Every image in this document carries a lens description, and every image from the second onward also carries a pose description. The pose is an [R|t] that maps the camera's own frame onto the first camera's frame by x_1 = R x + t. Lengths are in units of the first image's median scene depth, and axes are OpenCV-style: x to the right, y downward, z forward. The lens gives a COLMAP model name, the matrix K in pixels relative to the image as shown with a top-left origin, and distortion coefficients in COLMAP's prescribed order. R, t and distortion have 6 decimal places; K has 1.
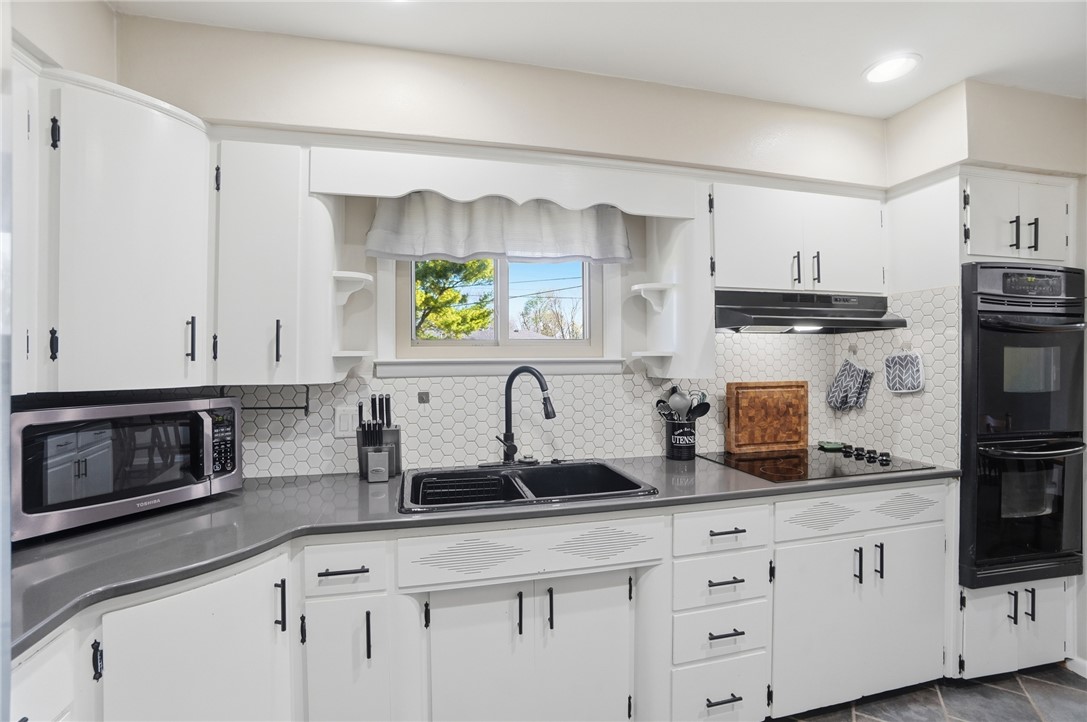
lens RADIAL K [[518.2, 0, 542.6], [0, 518.2, 346.3], [0, 0, 1]] dist [-0.046089, 0.021230]
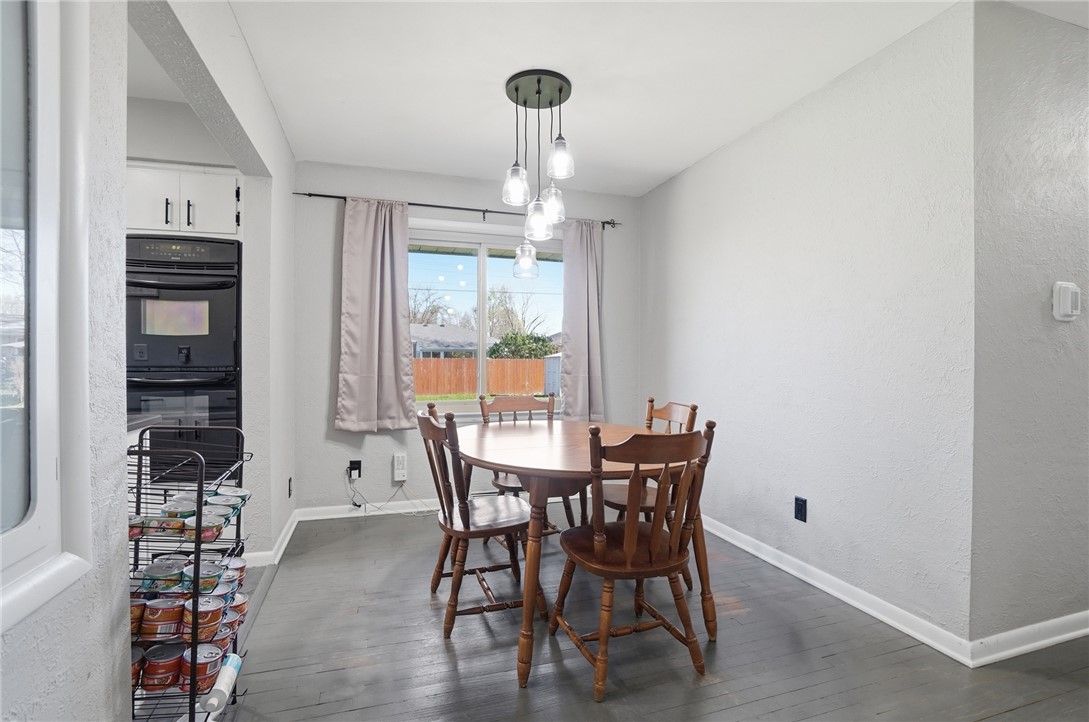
lens RADIAL K [[513.3, 0, 544.5], [0, 513.3, 361.0], [0, 0, 1]] dist [-0.047260, 0.021426]
pose [[0.997194, 0.003074, 0.074800, 1.786766], [-0.005399, 0.999508, 0.030908, 0.110035], [-0.074668, -0.031225, 0.996719, -0.354418]]
